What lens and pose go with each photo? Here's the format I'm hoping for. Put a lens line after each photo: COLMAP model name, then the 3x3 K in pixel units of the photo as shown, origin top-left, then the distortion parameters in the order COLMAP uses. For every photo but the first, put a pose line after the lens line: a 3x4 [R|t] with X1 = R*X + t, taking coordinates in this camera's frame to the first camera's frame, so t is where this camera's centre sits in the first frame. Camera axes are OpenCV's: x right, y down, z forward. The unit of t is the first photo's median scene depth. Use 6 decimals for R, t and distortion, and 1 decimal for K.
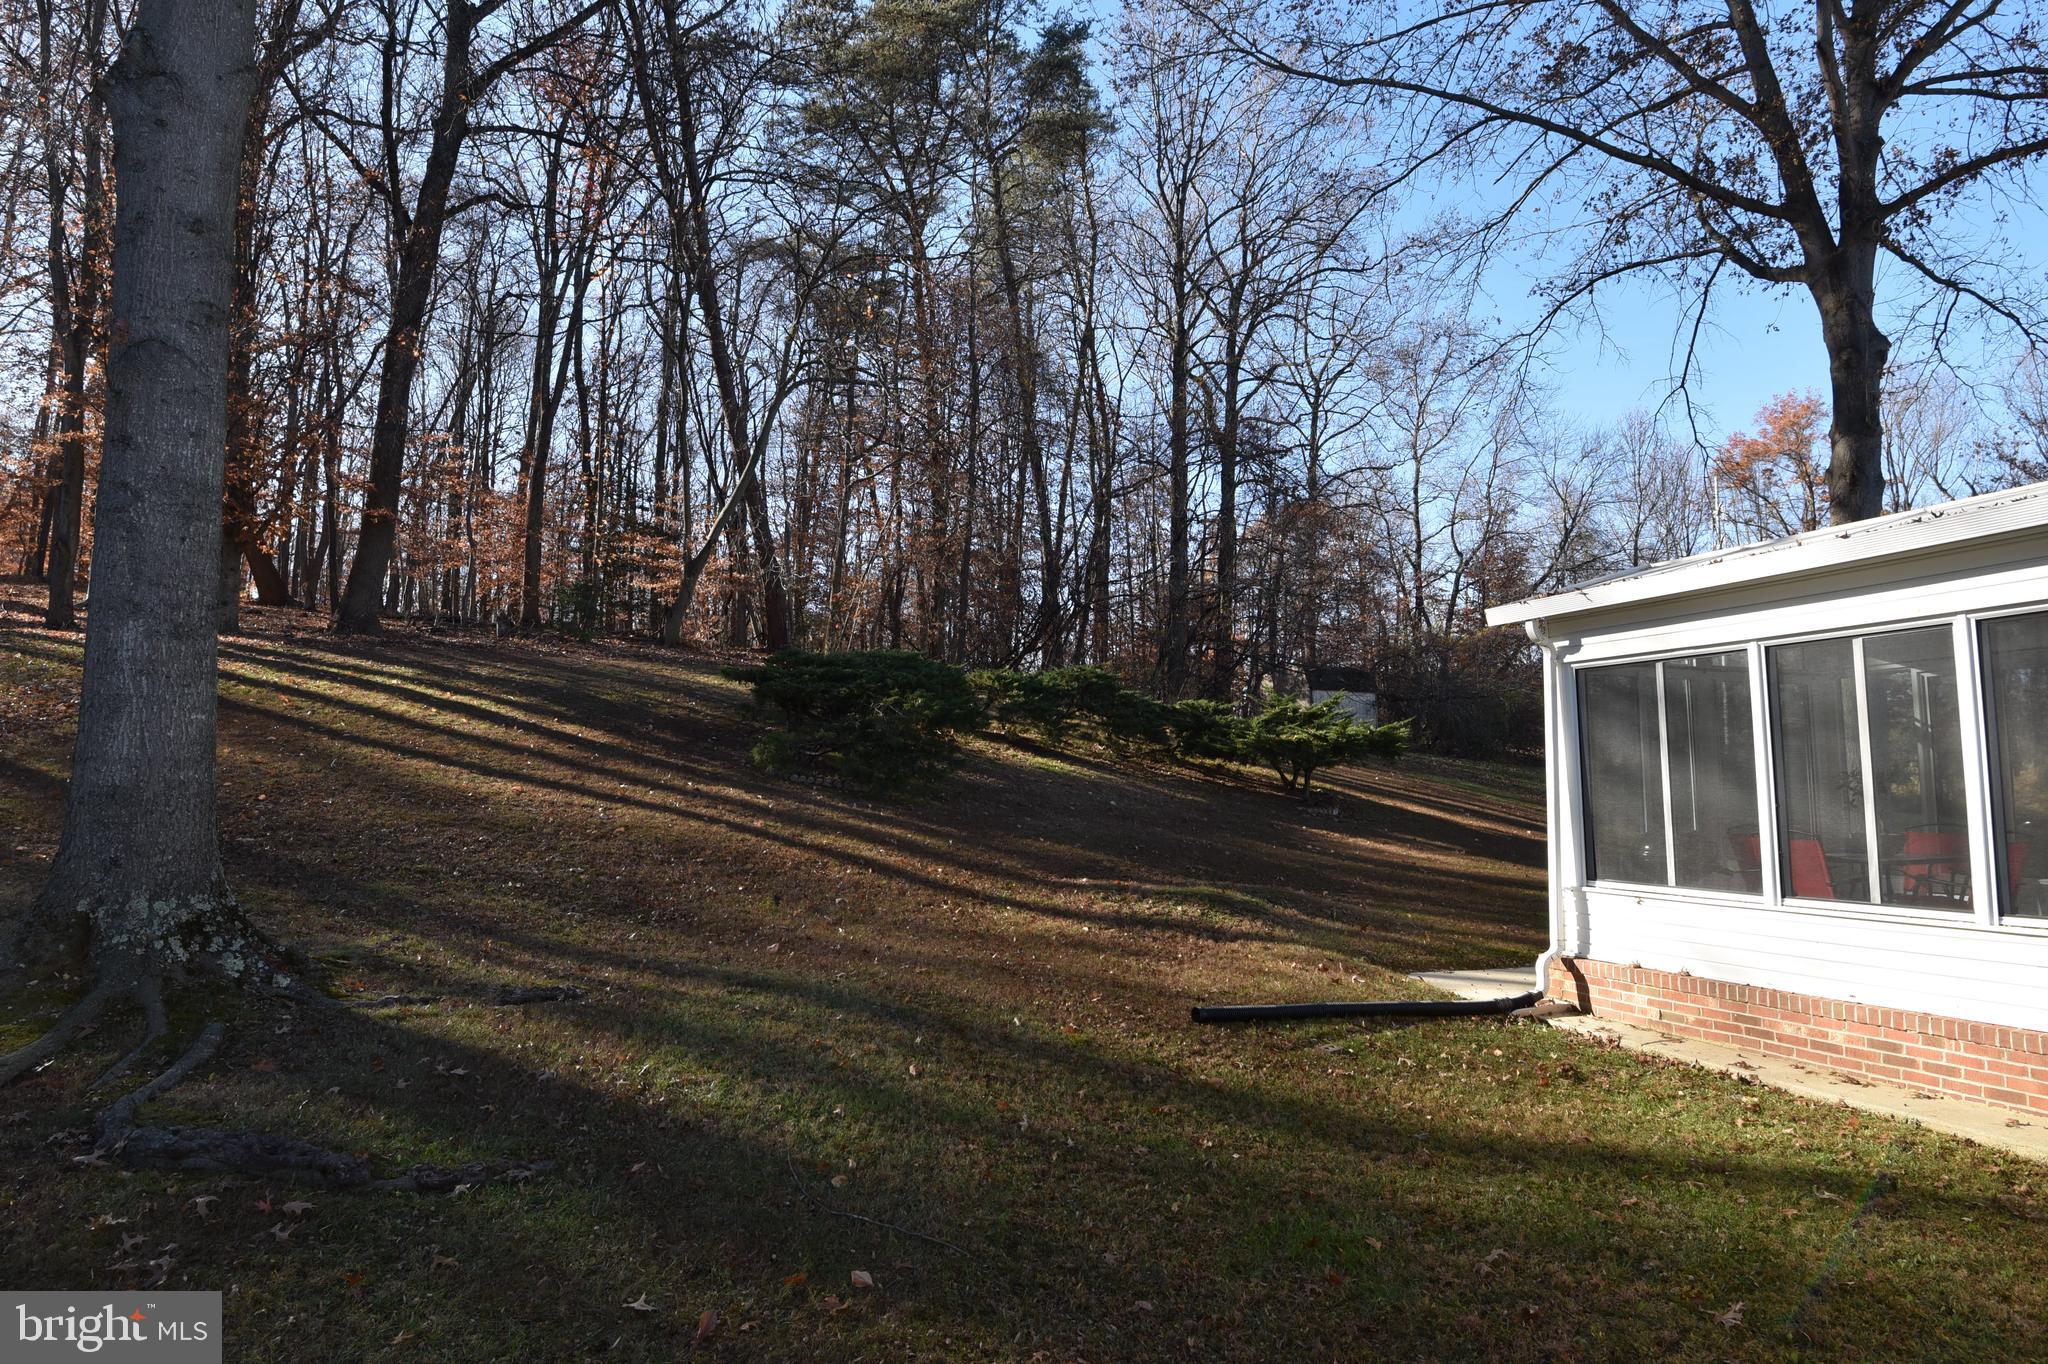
lens RADIAL K [[1133.4, 0, 1010.2], [0, 1133.4, 674.4], [0, 0, 1]] dist [0.000178, -0.033633]
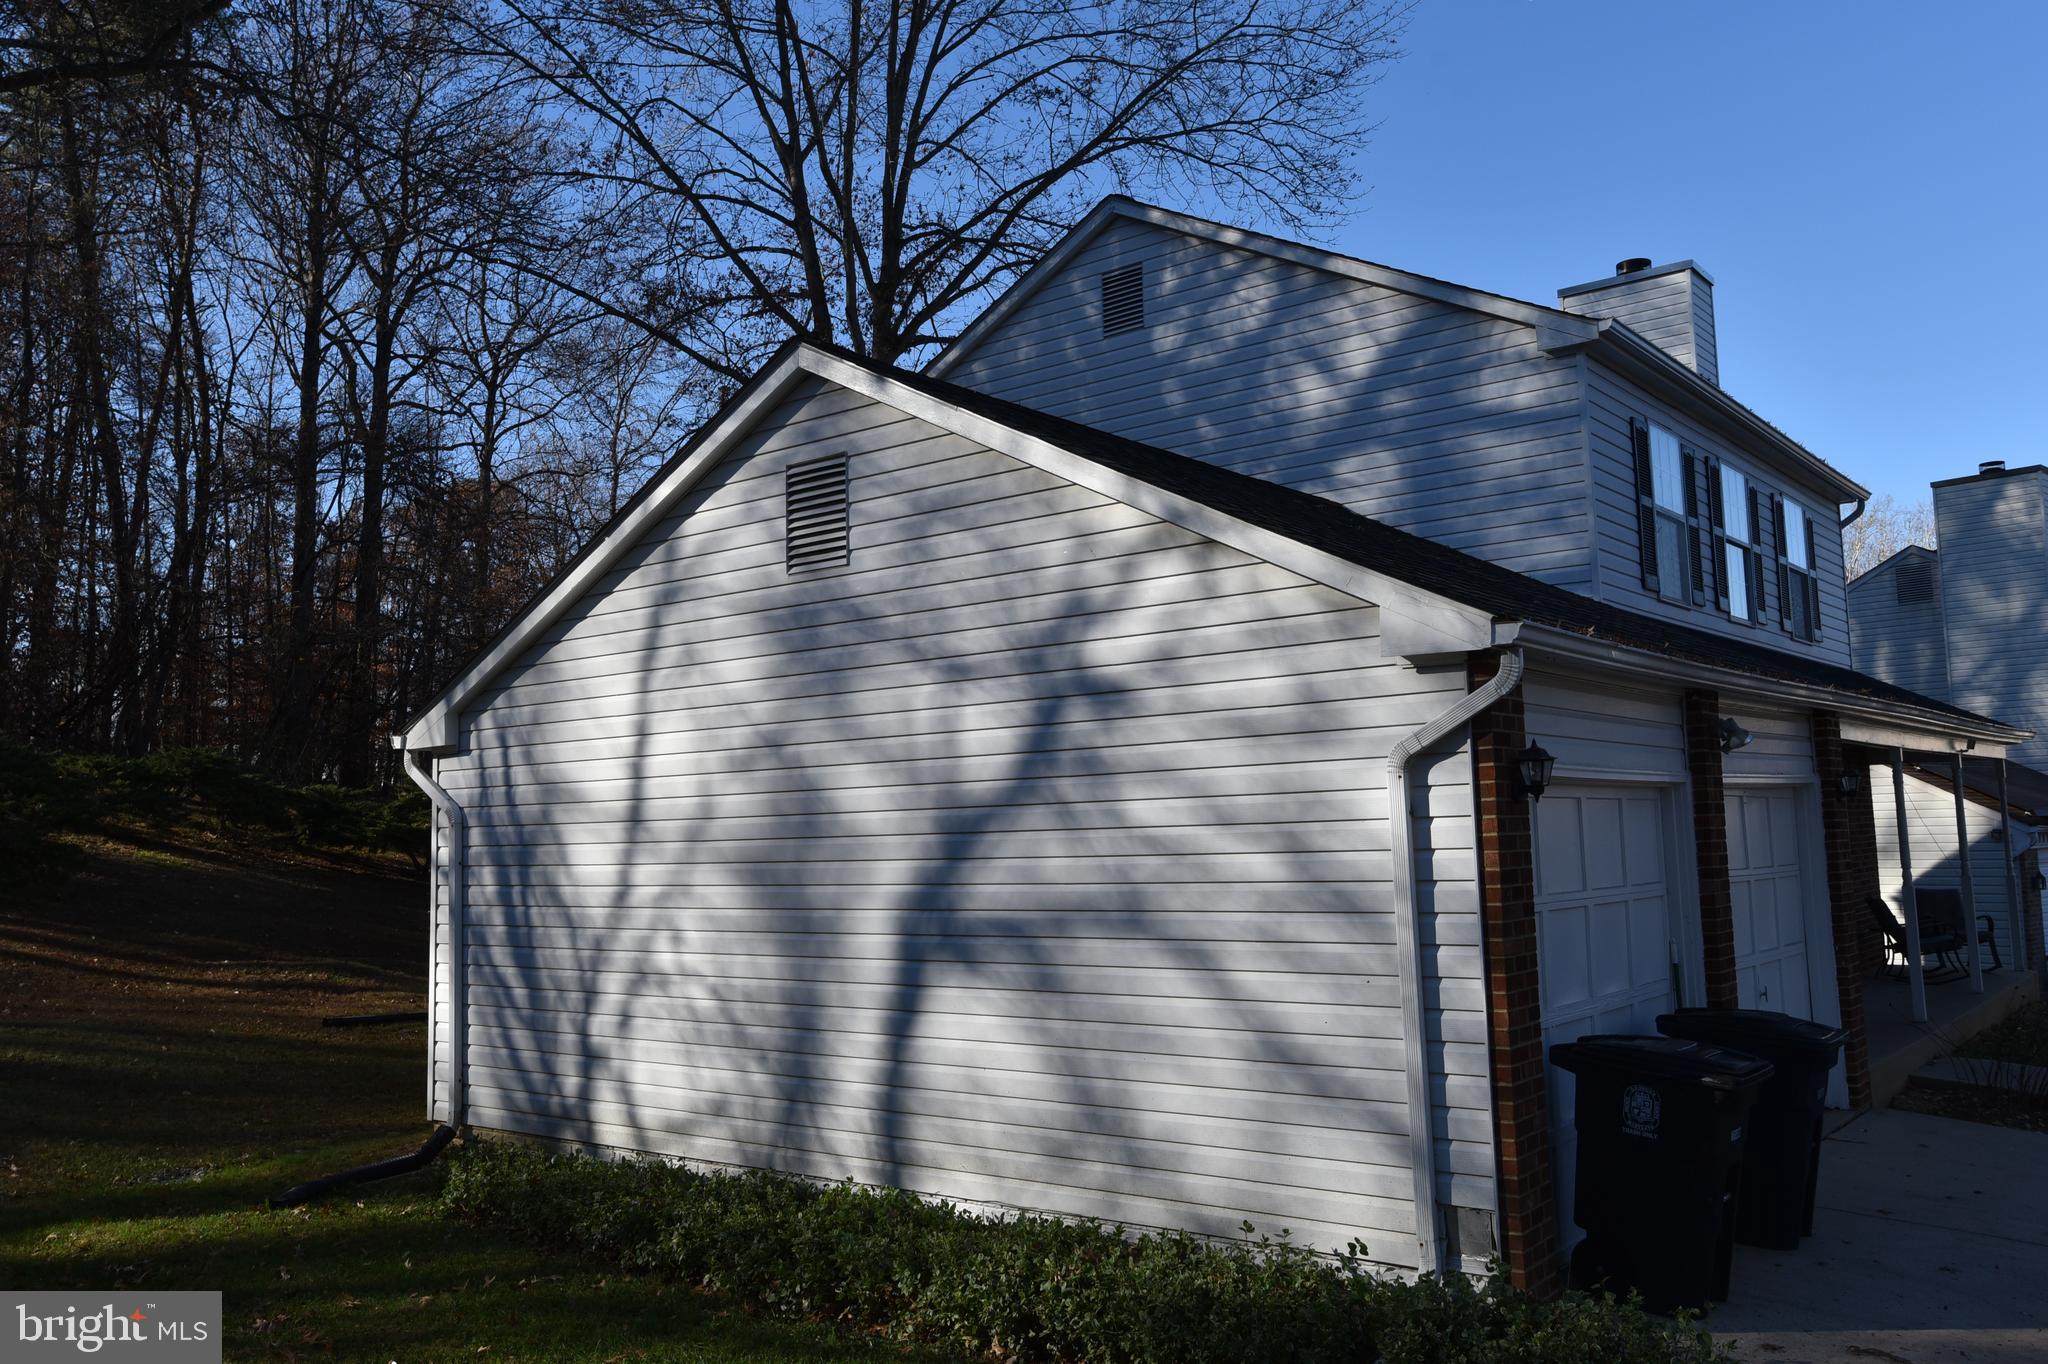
lens RADIAL K [[1638.4, 0, 1024.0], [0, 1638.4, 682.0], [0, 0, 1]] dist [0.004101, 0.004780]
pose [[0.842229, 0.029439, 0.538316, -0.097592], [-0.026849, 0.999559, -0.012657, -0.069232], [-0.538451, -0.003793, 0.842648, -0.545839]]
